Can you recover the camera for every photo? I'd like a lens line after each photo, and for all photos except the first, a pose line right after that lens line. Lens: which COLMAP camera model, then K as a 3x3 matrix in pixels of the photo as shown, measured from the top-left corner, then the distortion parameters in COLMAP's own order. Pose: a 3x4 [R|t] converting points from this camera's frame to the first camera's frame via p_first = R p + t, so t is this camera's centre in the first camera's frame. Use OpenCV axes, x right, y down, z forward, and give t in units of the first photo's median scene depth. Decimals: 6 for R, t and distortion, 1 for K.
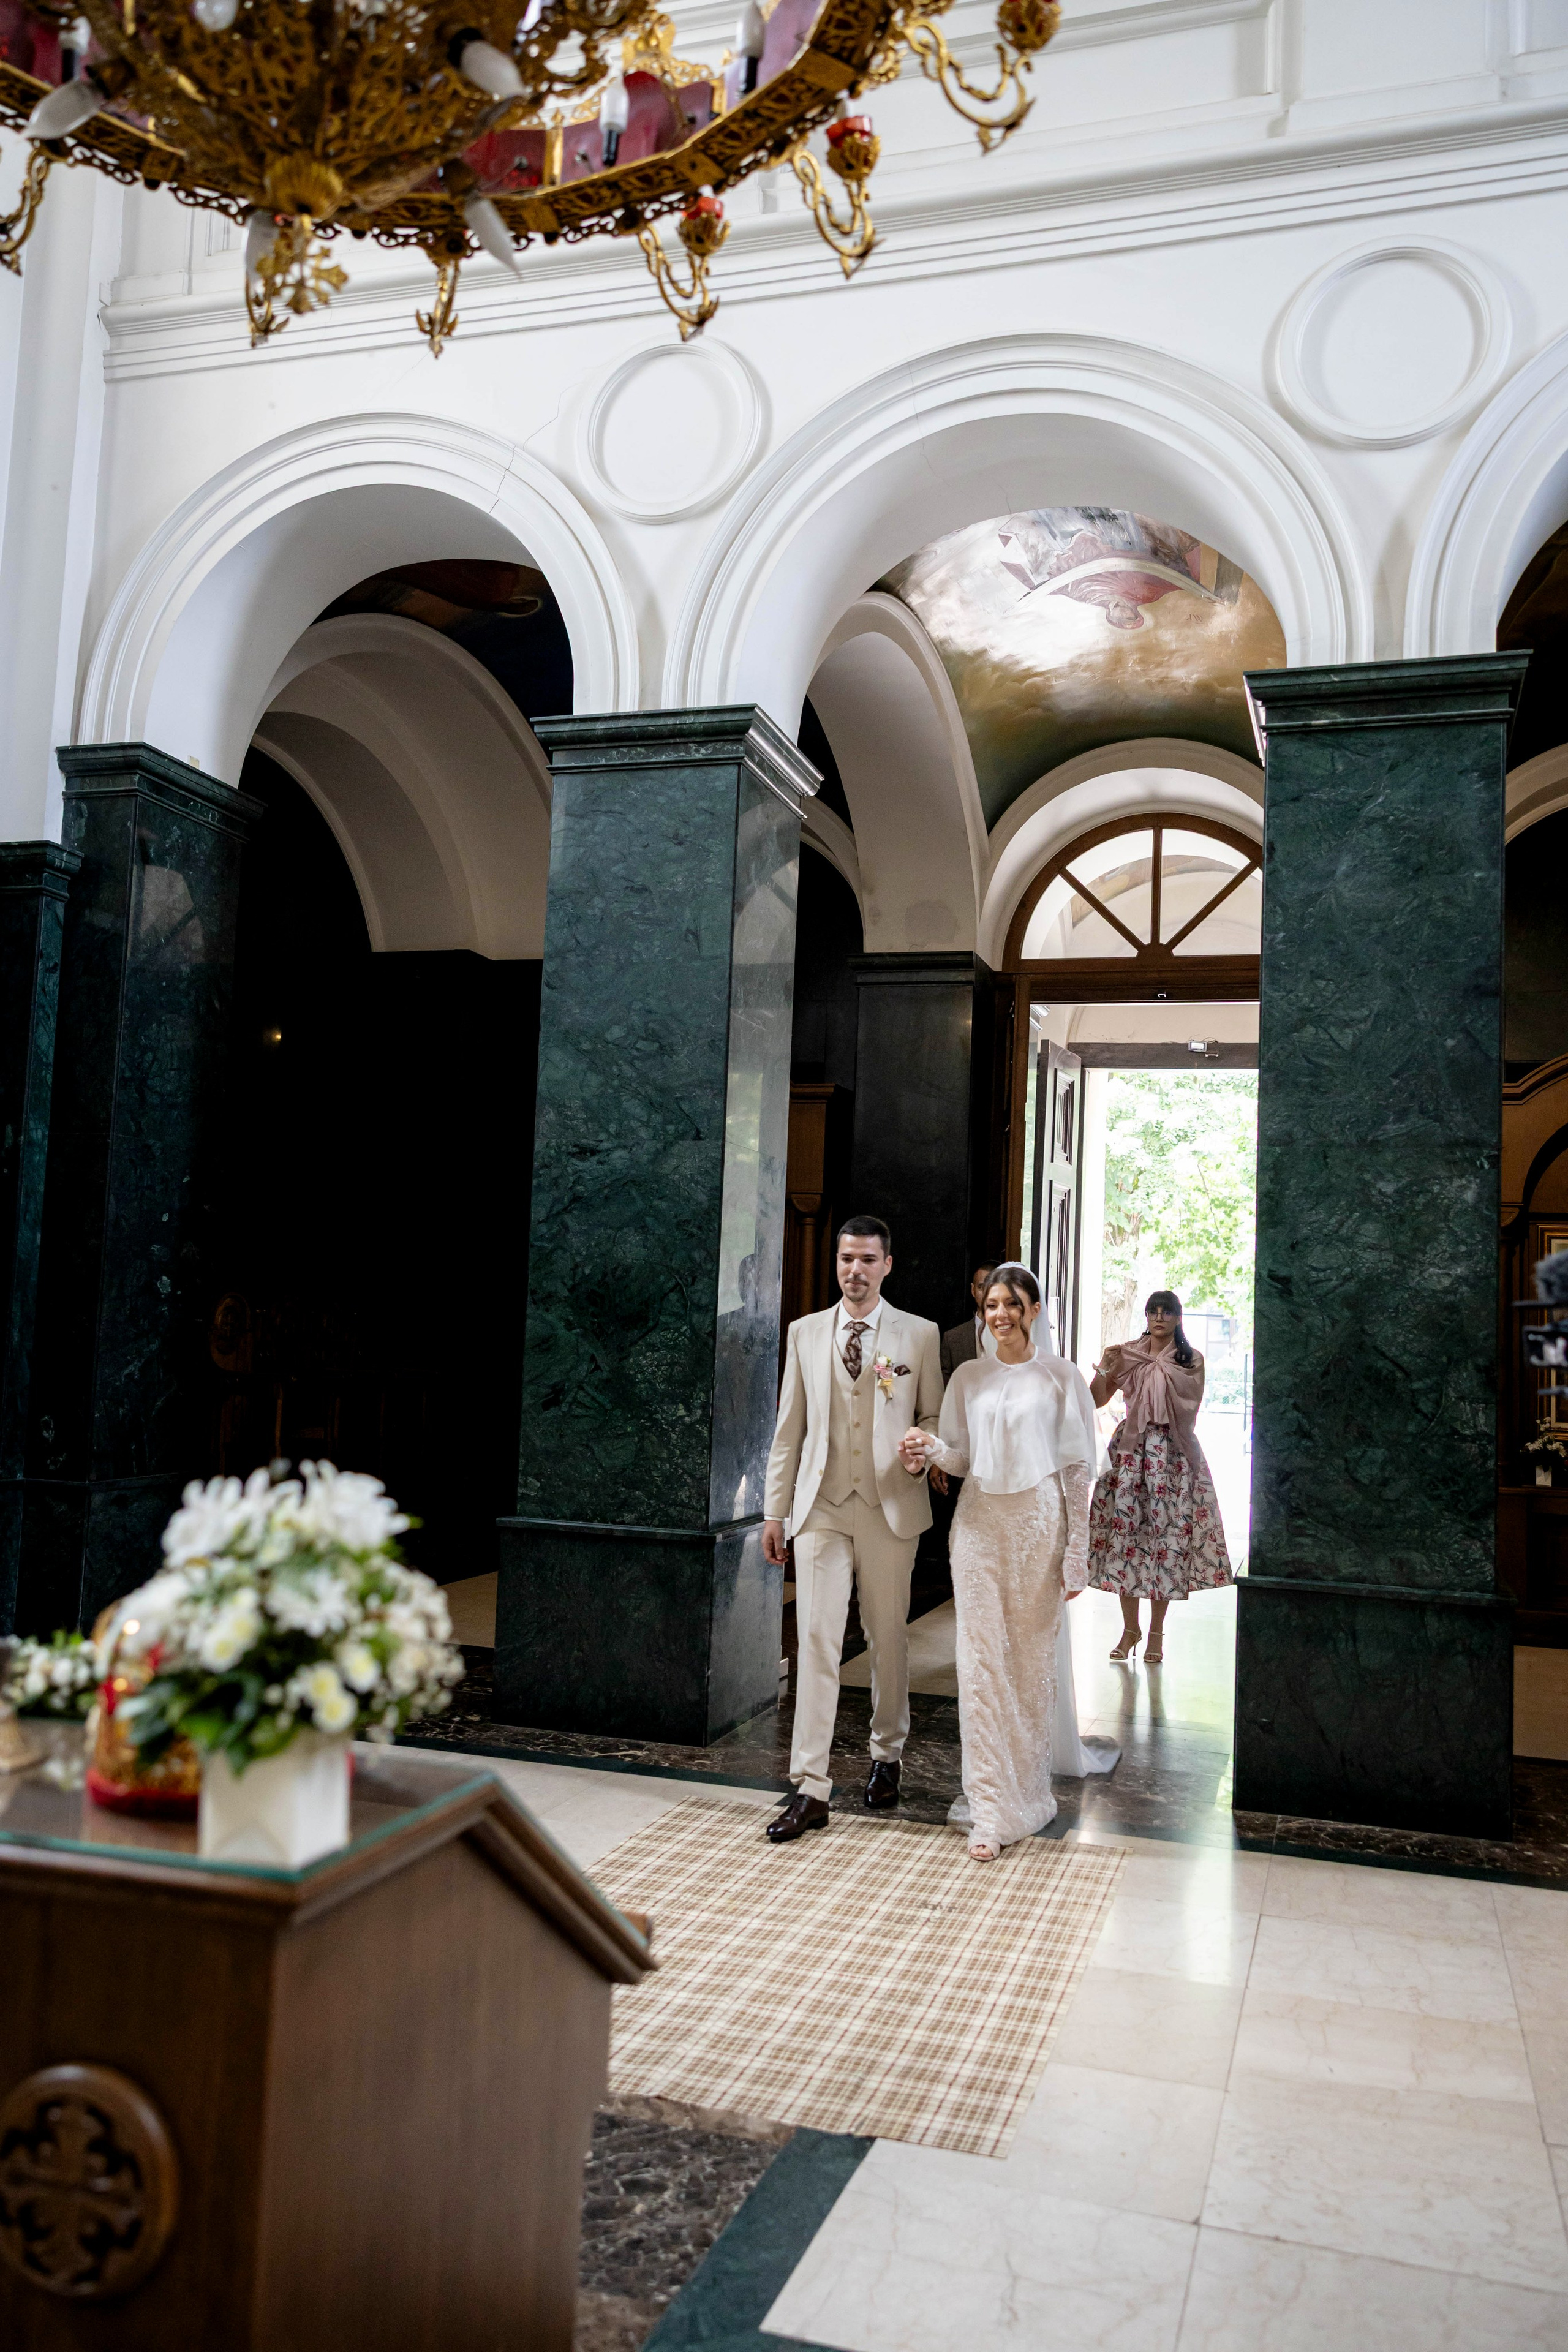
lens RADIAL K [[1914.2, 0, 784.0], [0, 1914.2, 1176.0], [0, 0, 1]] dist [0.006492, -0.005087]
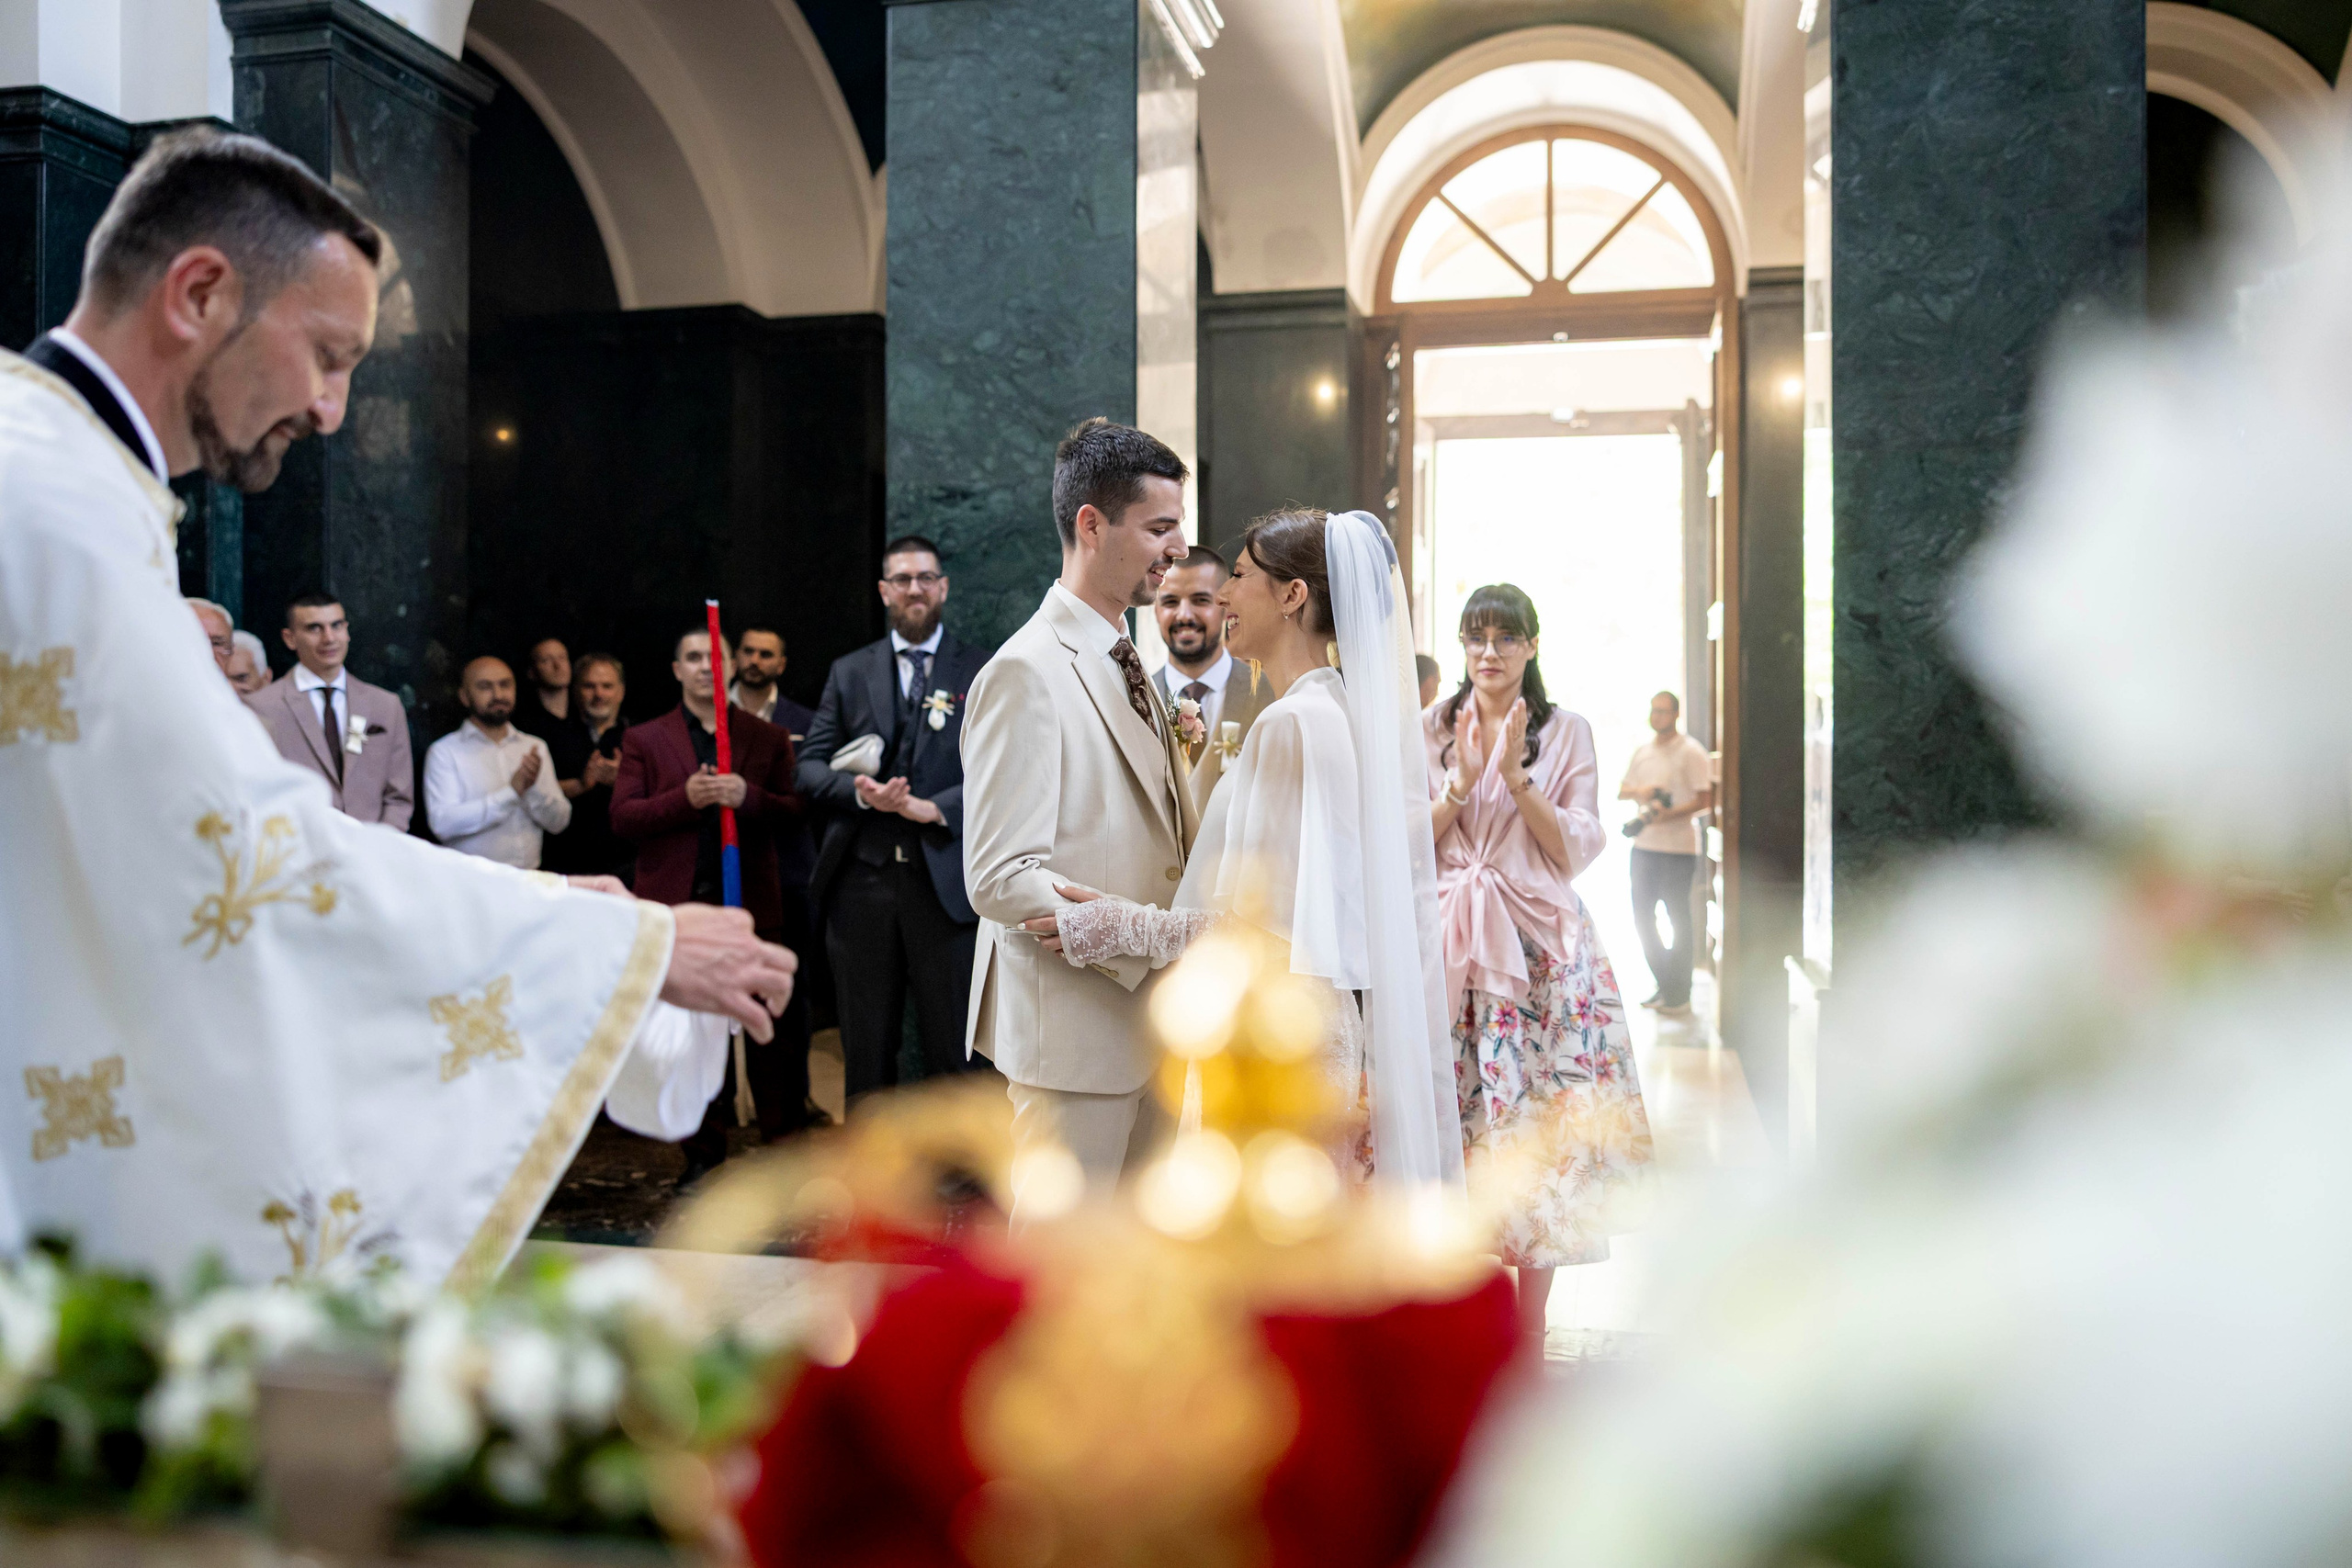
lens RADIAL K [[1950.2, 0, 1176.0], [0, 1950.2, 784.0], [0, 0, 1]] dist [-0.015133, 0.006213]
pose [[0.995967, -0.039155, 0.080723, -0.088408], [0.032299, 0.995894, 0.084564, 0.042978], [-0.083702, -0.081616, 0.993143, 0.208136]]
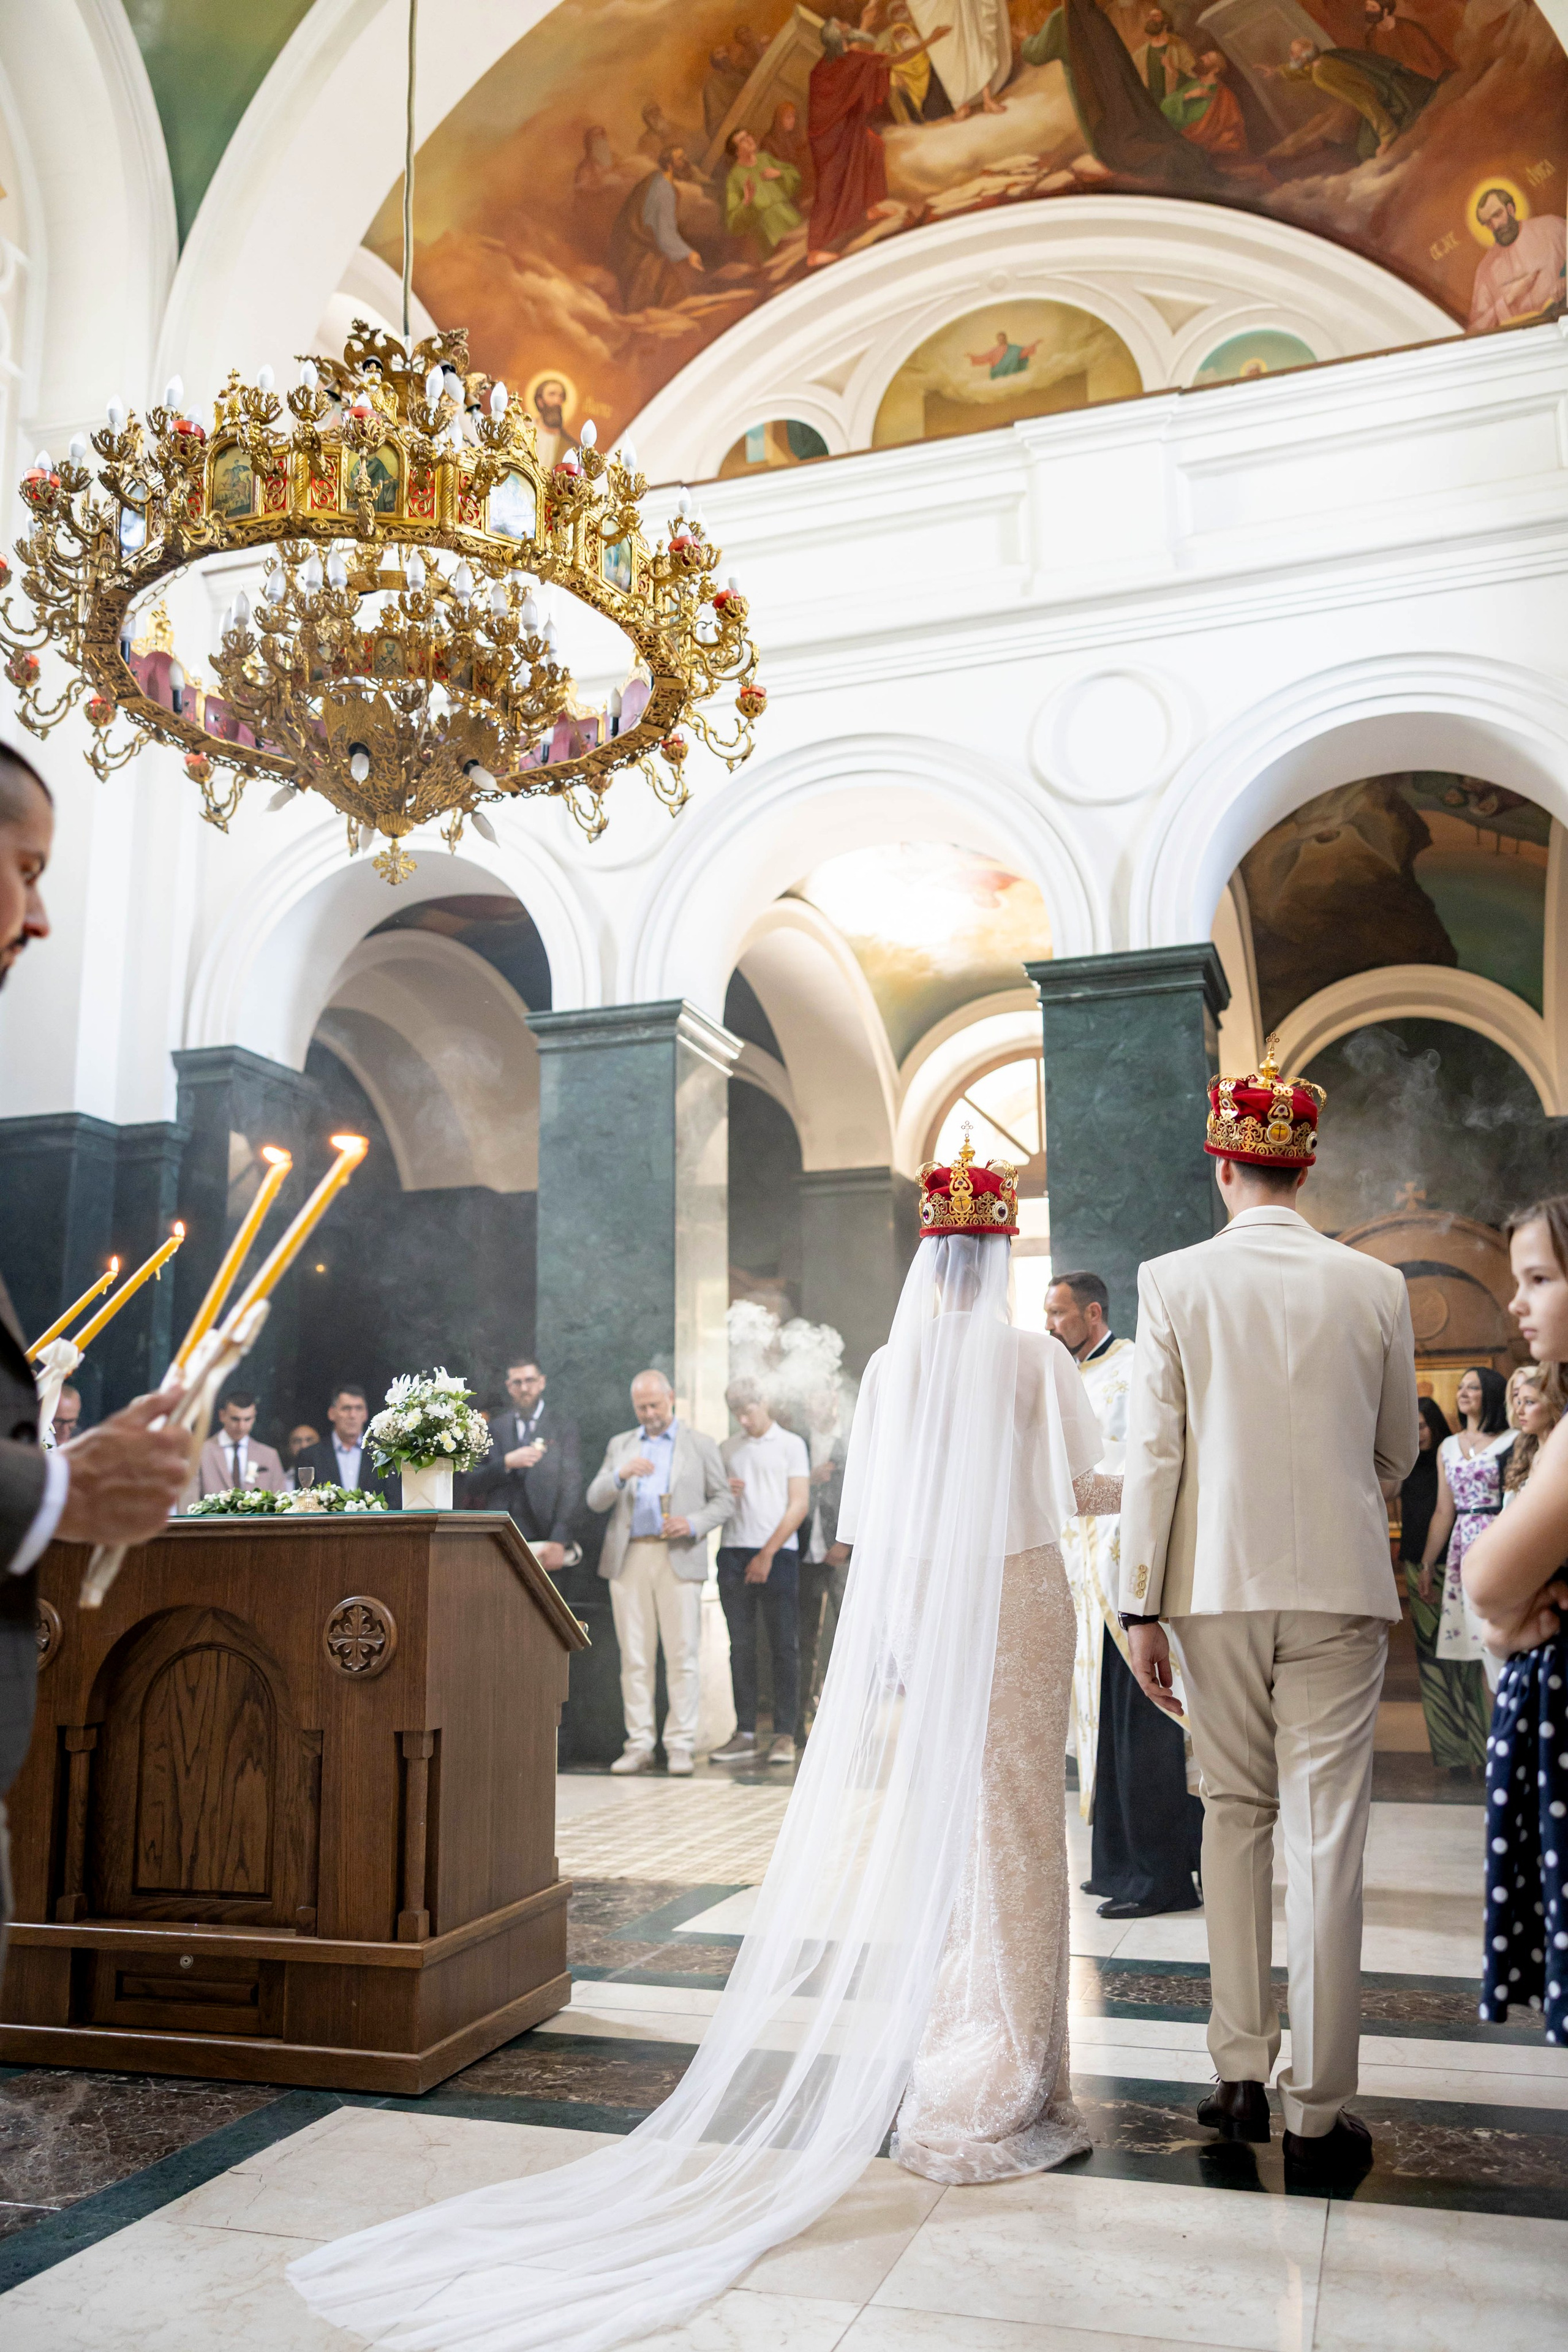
lens RADIAL K [[1947.5, 0, 809.9], [0, 1947.5, 1188.5], [0, 0, 1]] dist [-0.008707, -0.002748]
pose [[0.998661, -0.051485, 0.005127, 0.065317], [0.051738, 0.992858, -0.107499, 0.049063], [0.000444, 0.107621, 0.994192, -0.408033]]
